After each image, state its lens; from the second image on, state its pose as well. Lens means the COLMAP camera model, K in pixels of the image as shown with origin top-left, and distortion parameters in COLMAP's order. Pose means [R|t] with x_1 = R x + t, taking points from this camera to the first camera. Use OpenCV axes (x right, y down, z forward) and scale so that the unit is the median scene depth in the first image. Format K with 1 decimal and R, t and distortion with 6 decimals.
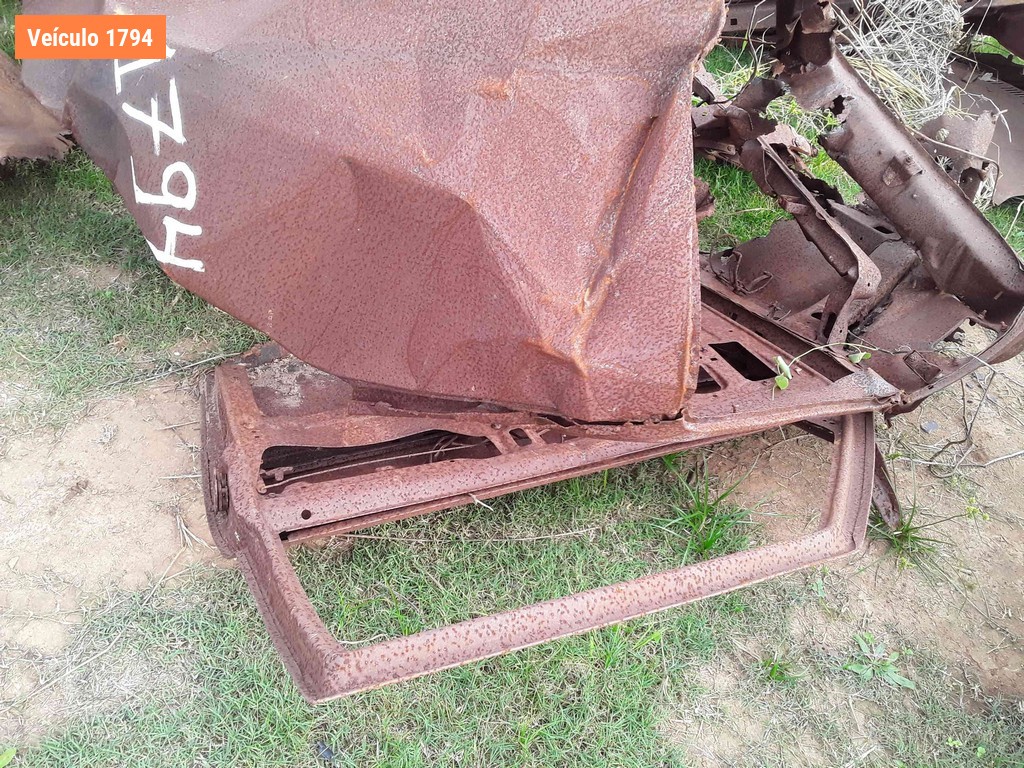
lens RADIAL K [[932.3, 0, 506.1], [0, 932.3, 400.0], [0, 0, 1]] dist [0.066816, -0.137216]
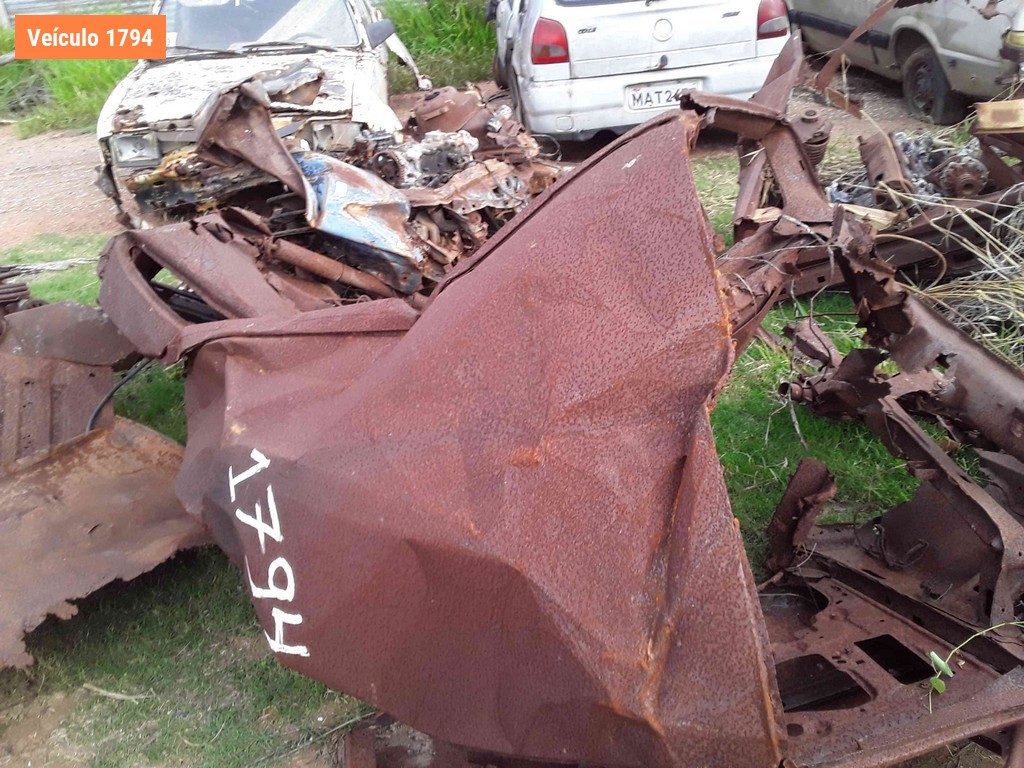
lens RADIAL K [[932.3, 0, 494.4], [0, 932.3, 396.2], [0, 0, 1]] dist [0.066816, -0.137216]
pose [[0.954248, -0.190586, -0.230408, 0.200383], [0.121451, 0.951167, -0.283779, -0.101296], [0.273240, 0.242812, 0.930796, 0.001336]]
